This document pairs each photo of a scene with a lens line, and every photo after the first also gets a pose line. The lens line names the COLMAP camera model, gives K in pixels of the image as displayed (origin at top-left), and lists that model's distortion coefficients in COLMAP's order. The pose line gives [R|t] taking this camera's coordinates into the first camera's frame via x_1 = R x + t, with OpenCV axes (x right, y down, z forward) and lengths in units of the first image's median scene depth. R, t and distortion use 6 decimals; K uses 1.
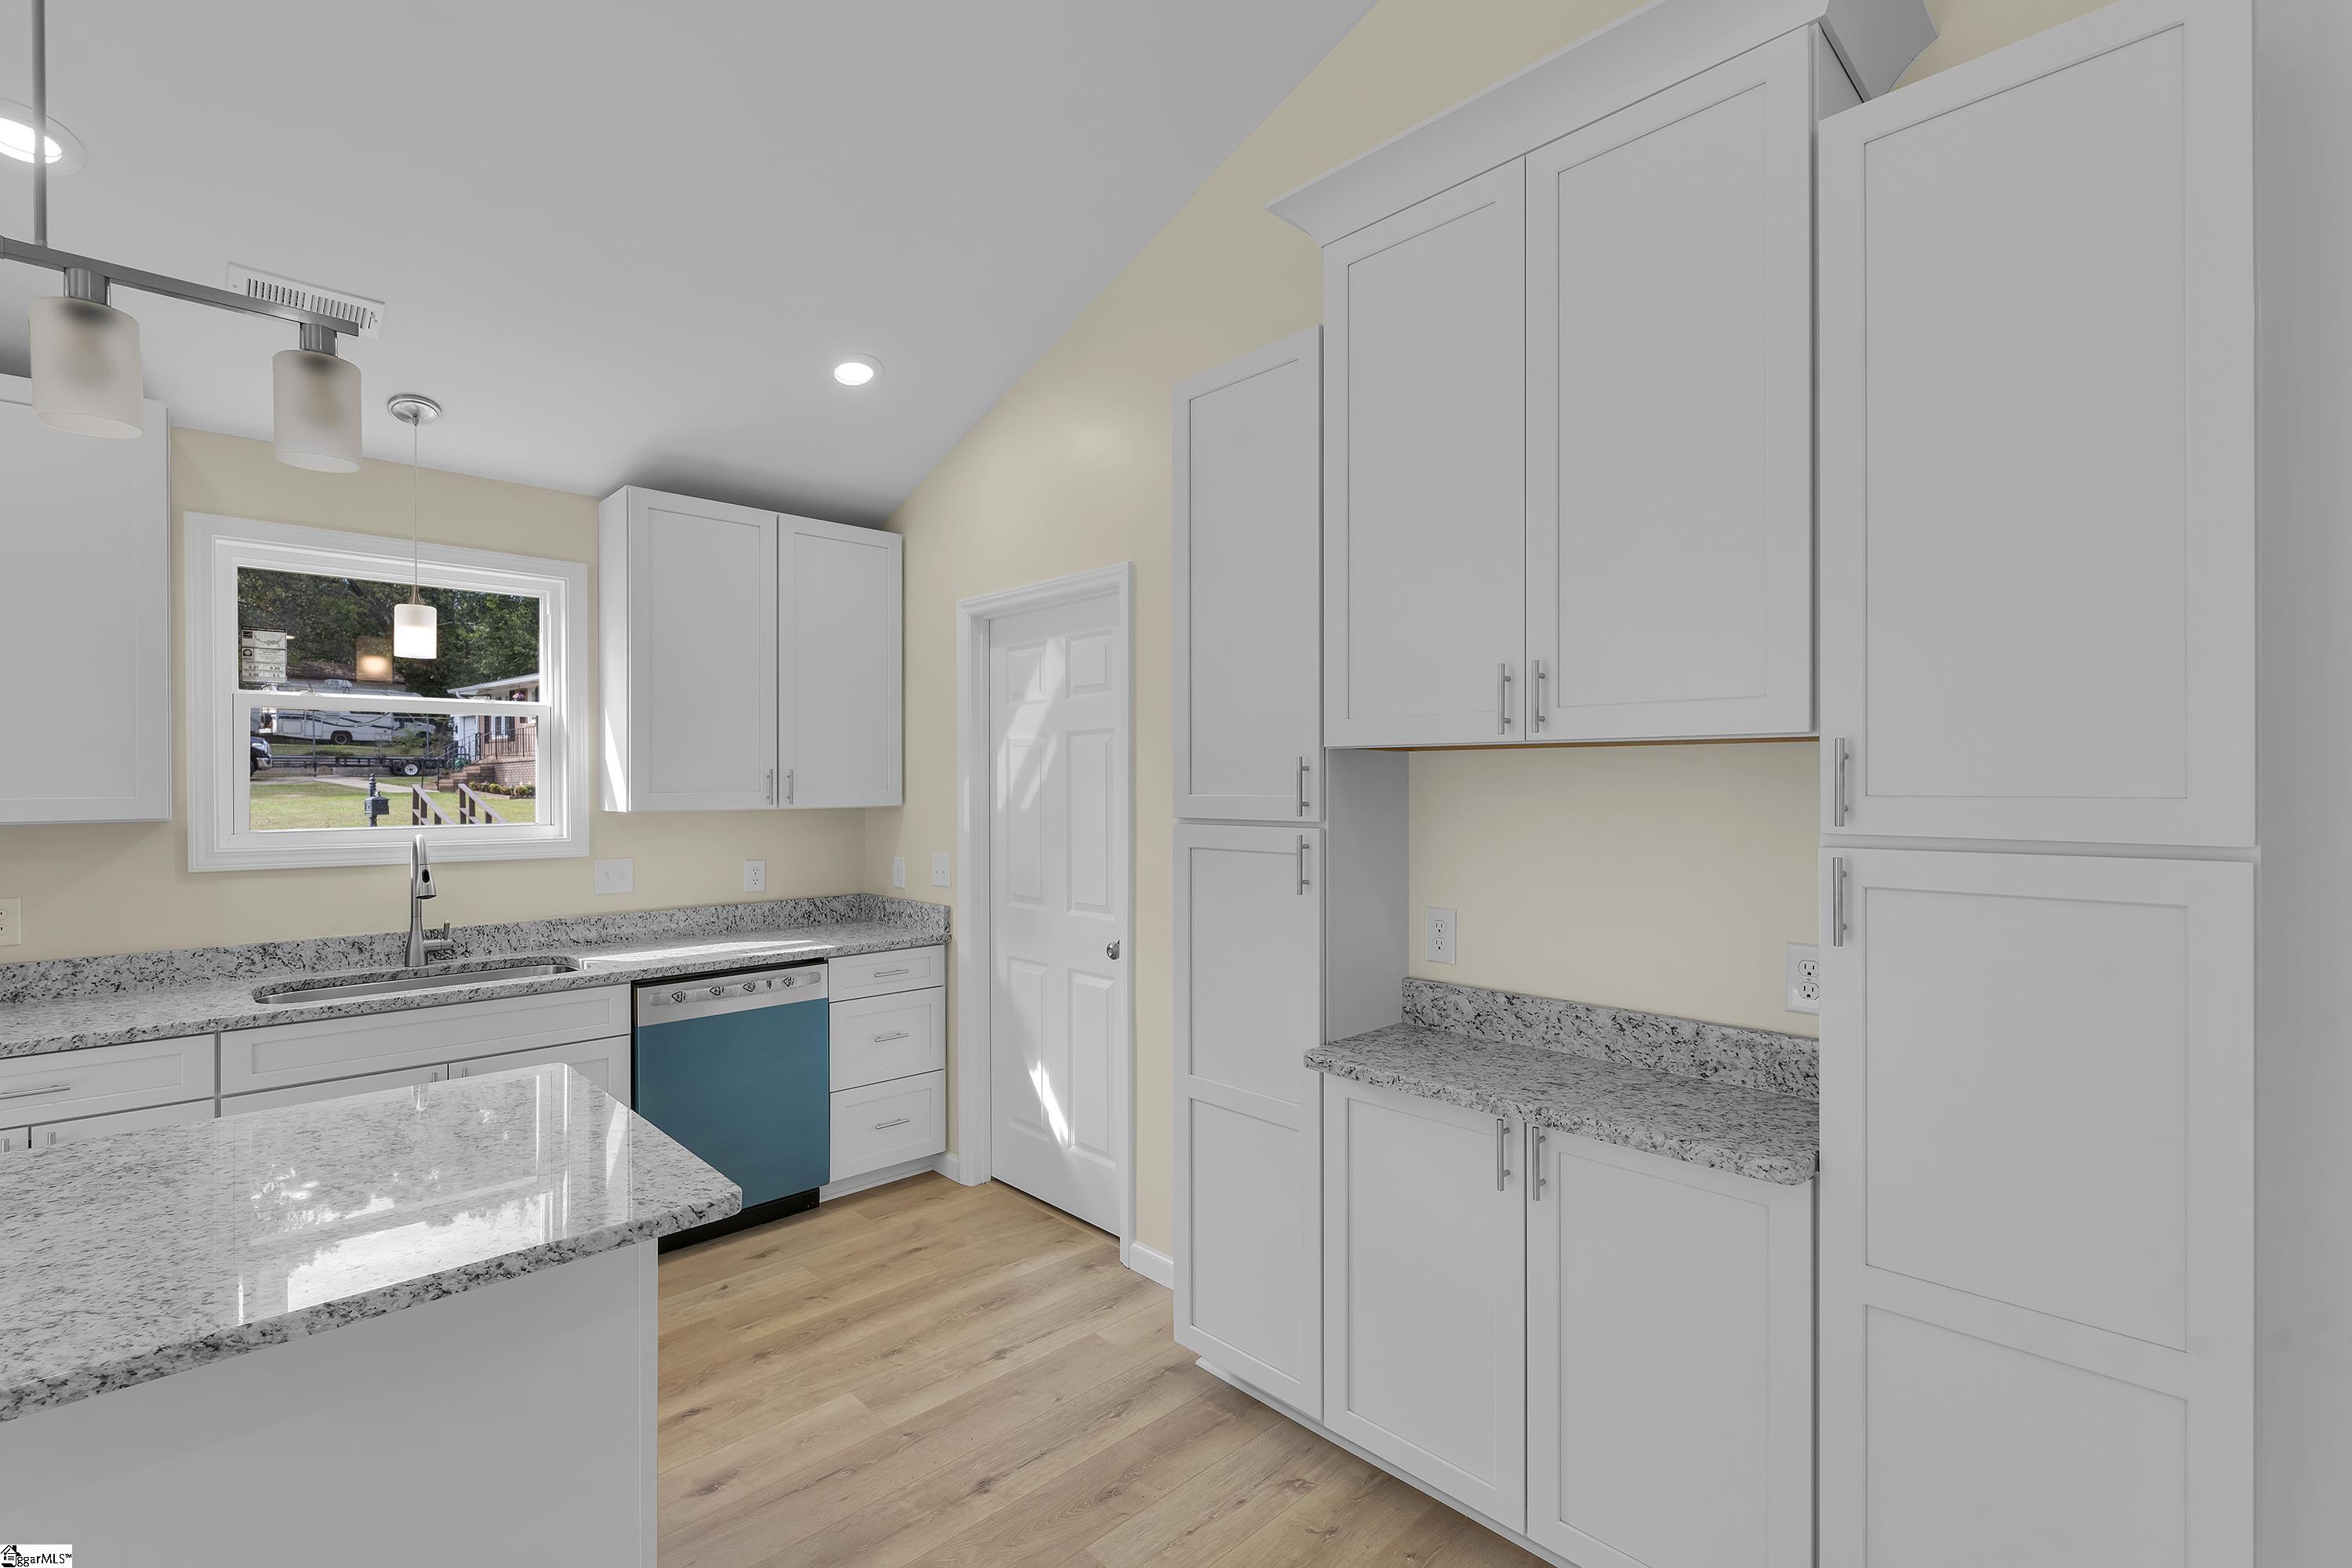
lens RADIAL K [[1039.7, 0, 1164.8], [0, 1039.7, 786.9], [0, 0, 1]] dist [-0.008021, 0.000941]
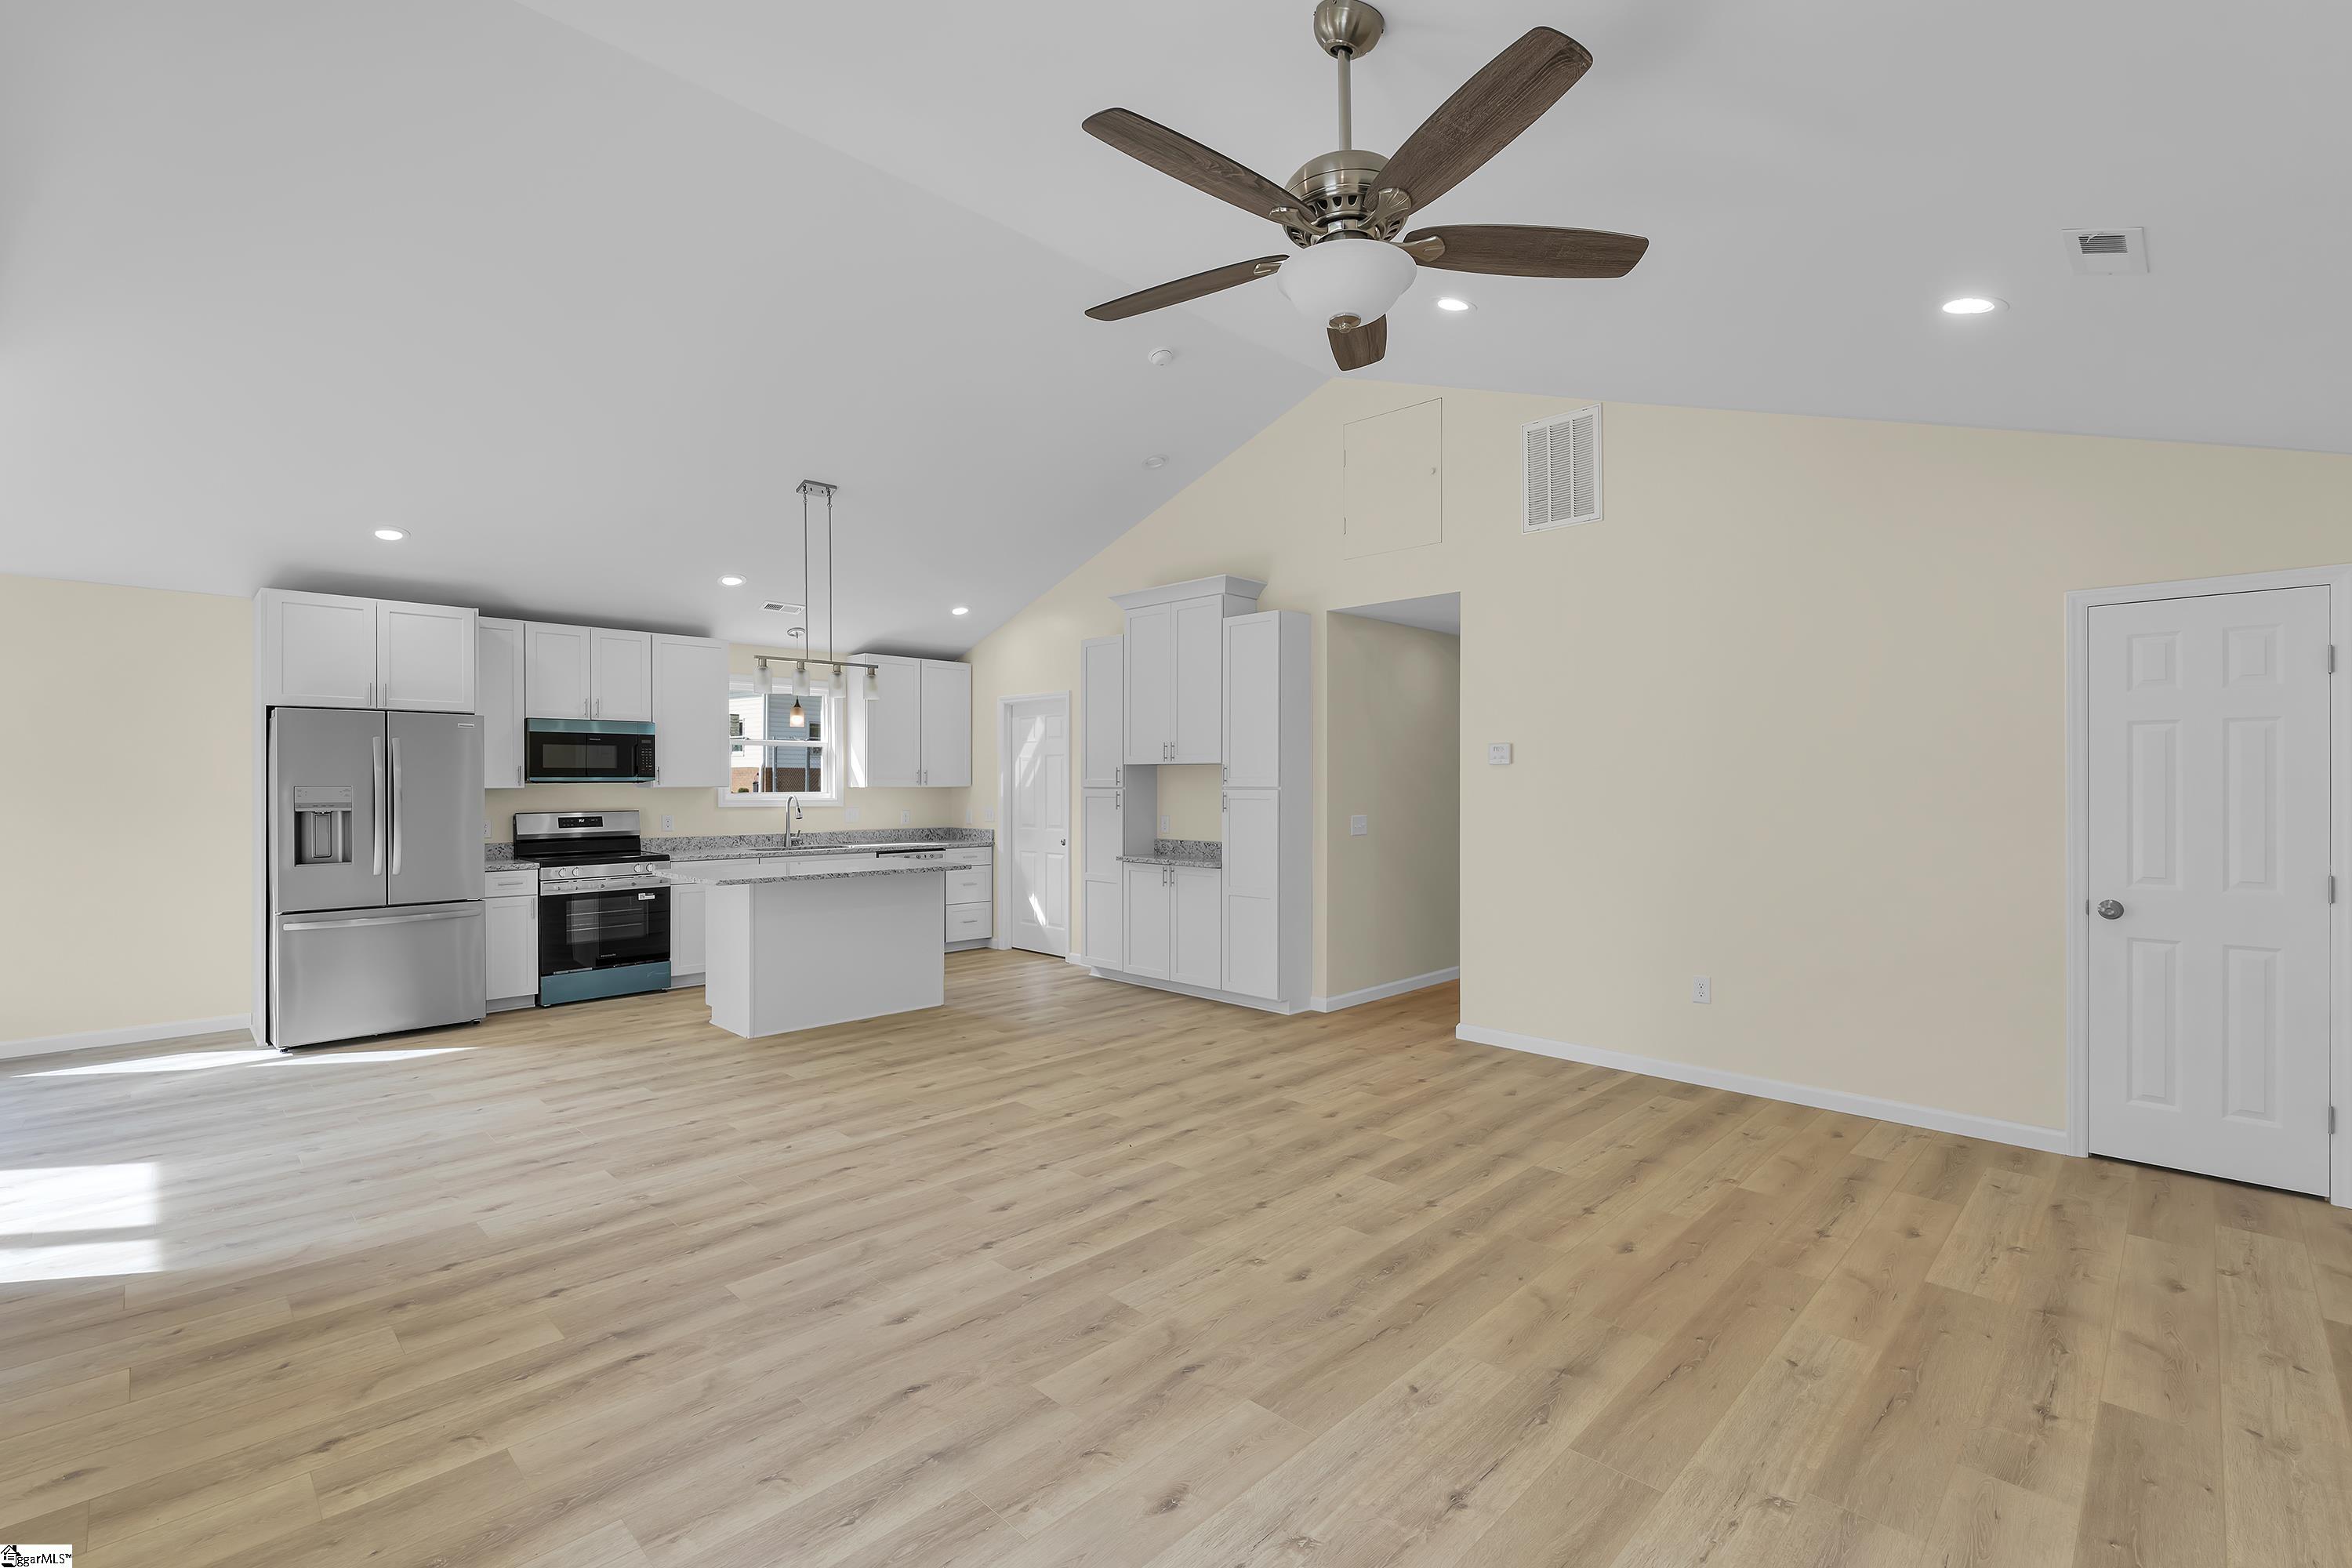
lens RADIAL K [[1013.8, 0, 1176.0], [0, 1013.8, 784.0], [0, 0, 1]] dist [-0.010182, 0.000984]
pose [[0.999447, 0.003156, 0.033109, 0.139542], [-0.003110, 0.999994, -0.001454, 0.018079], [-0.033114, 0.001350, 0.999451, -1.441297]]
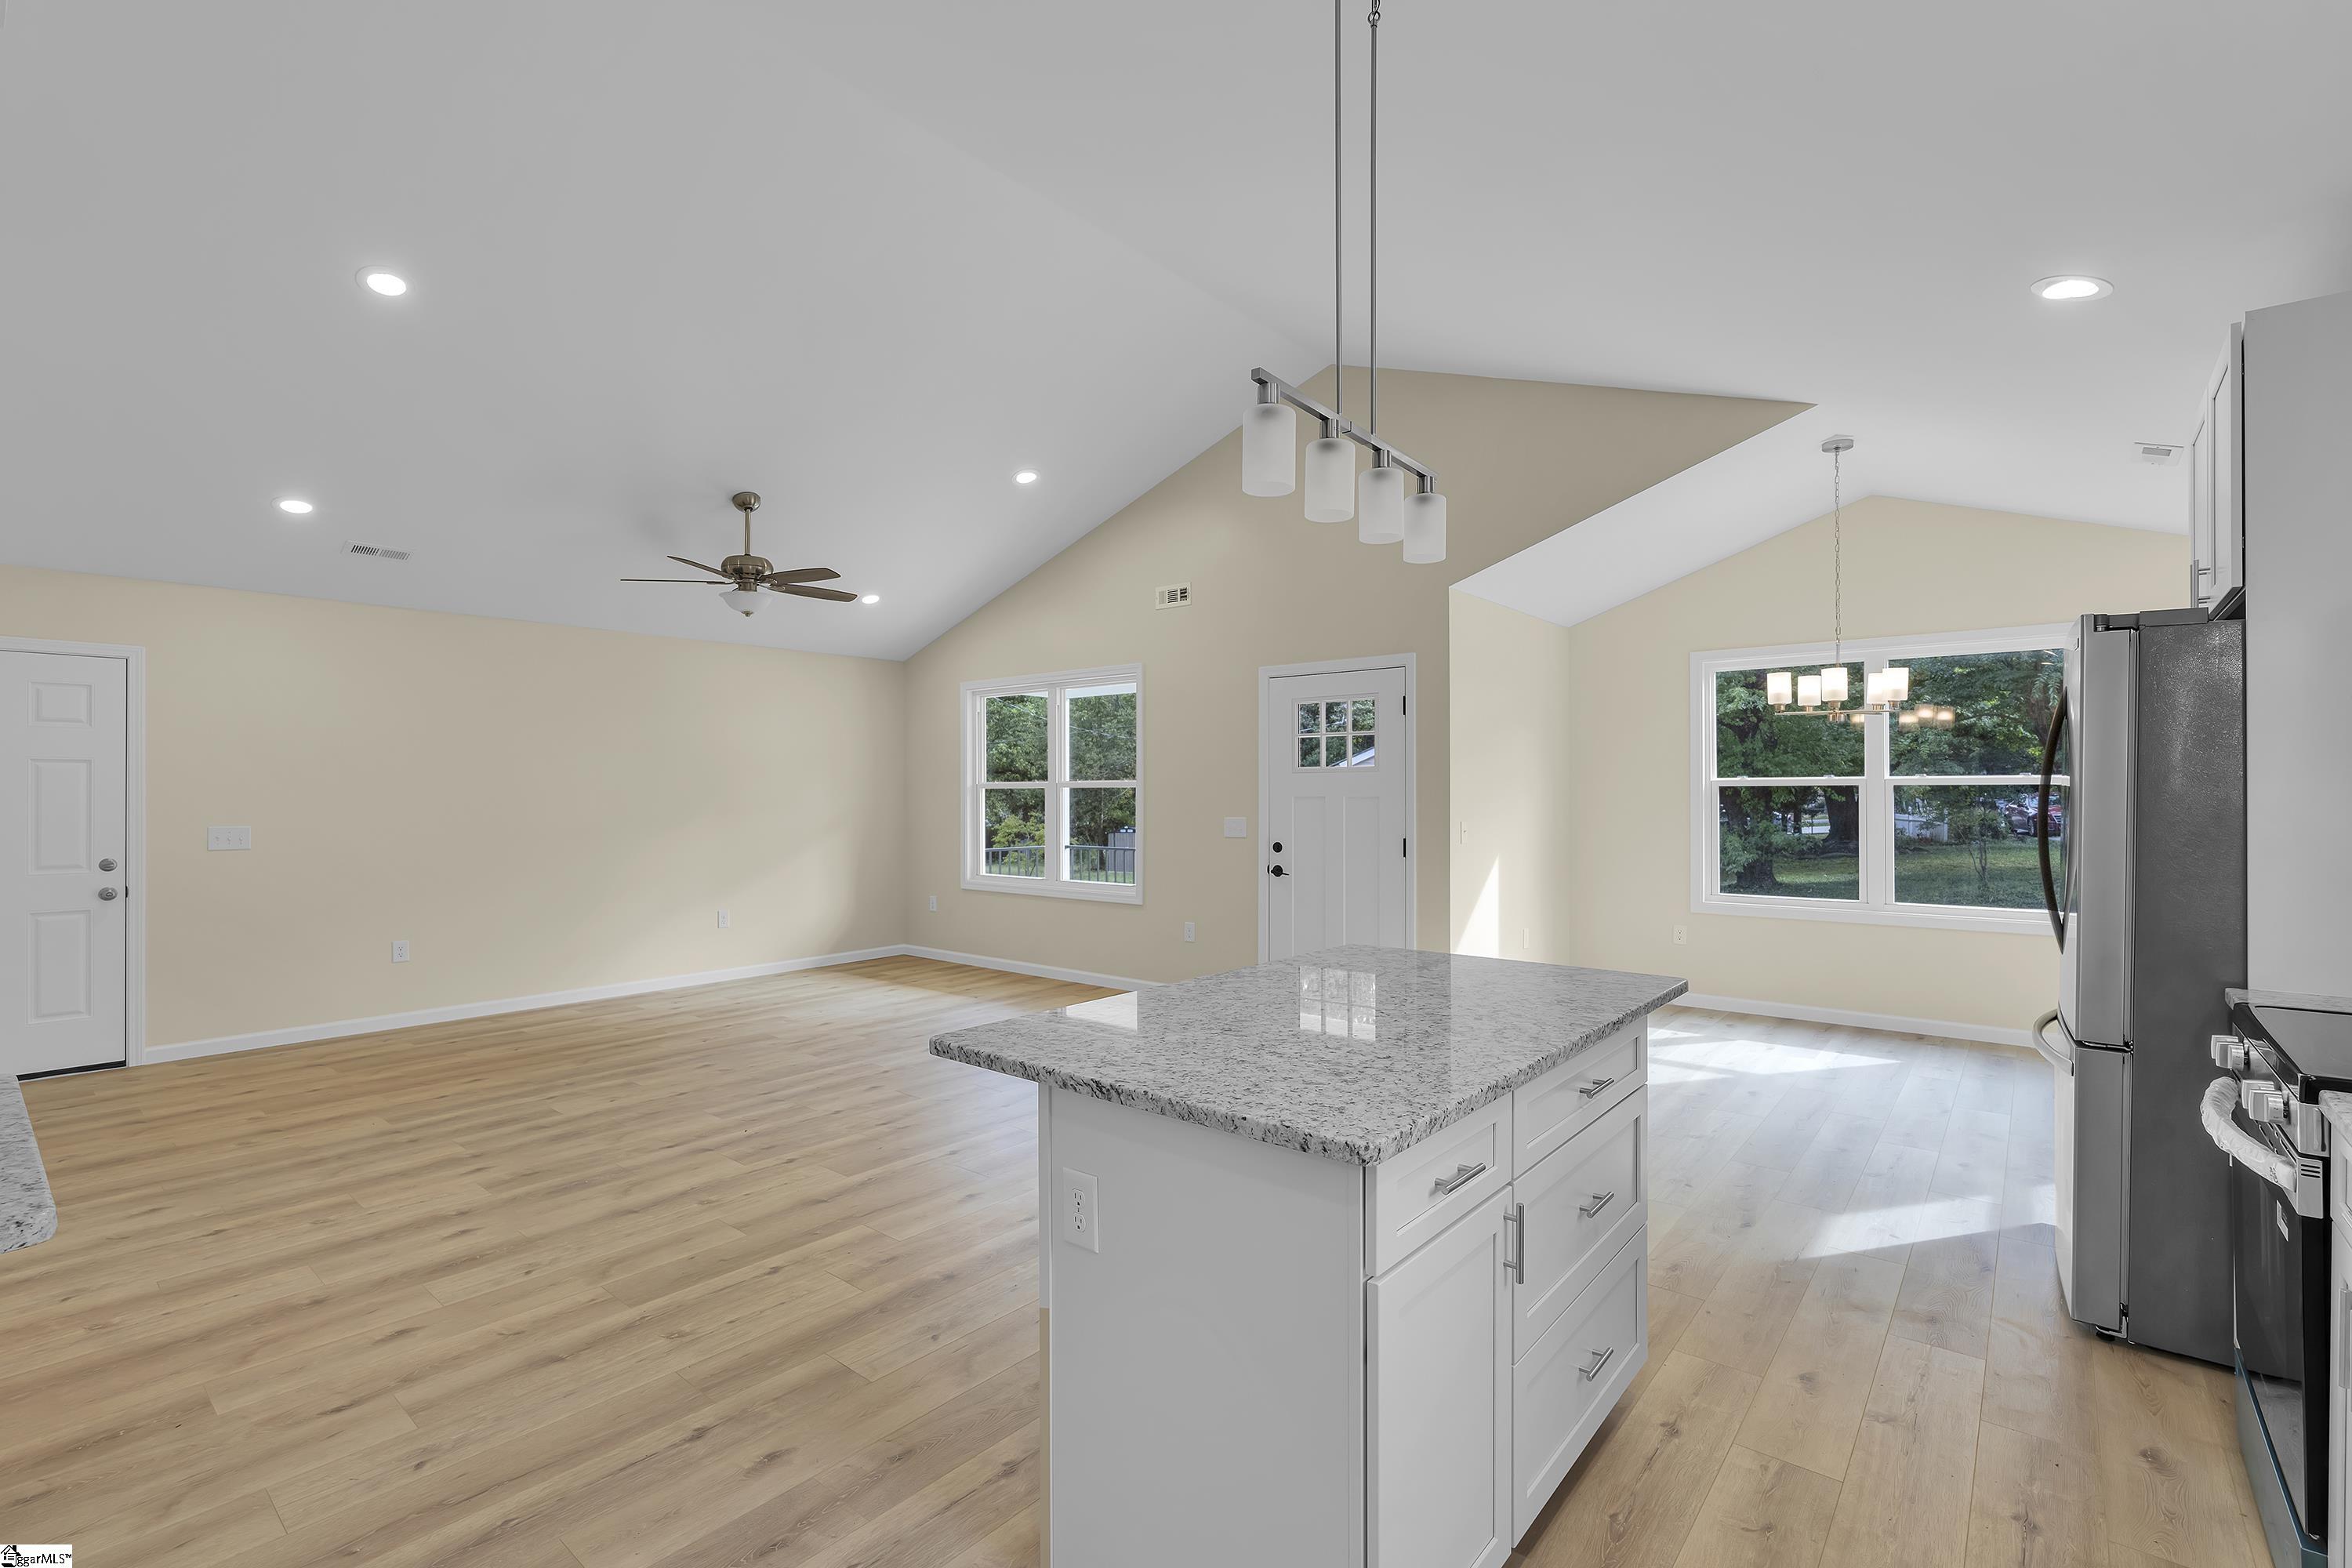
lens RADIAL K [[1085.0, 0, 1176.0], [0, 1085.0, 784.0], [0, 0, 1]] dist [-0.041171, 0.011932]
pose [[-0.994343, 0.004736, -0.106108, -0.242735], [0.005097, 0.999982, -0.003132, 0.026792], [0.106091, -0.003655, -0.994350, 1.018029]]
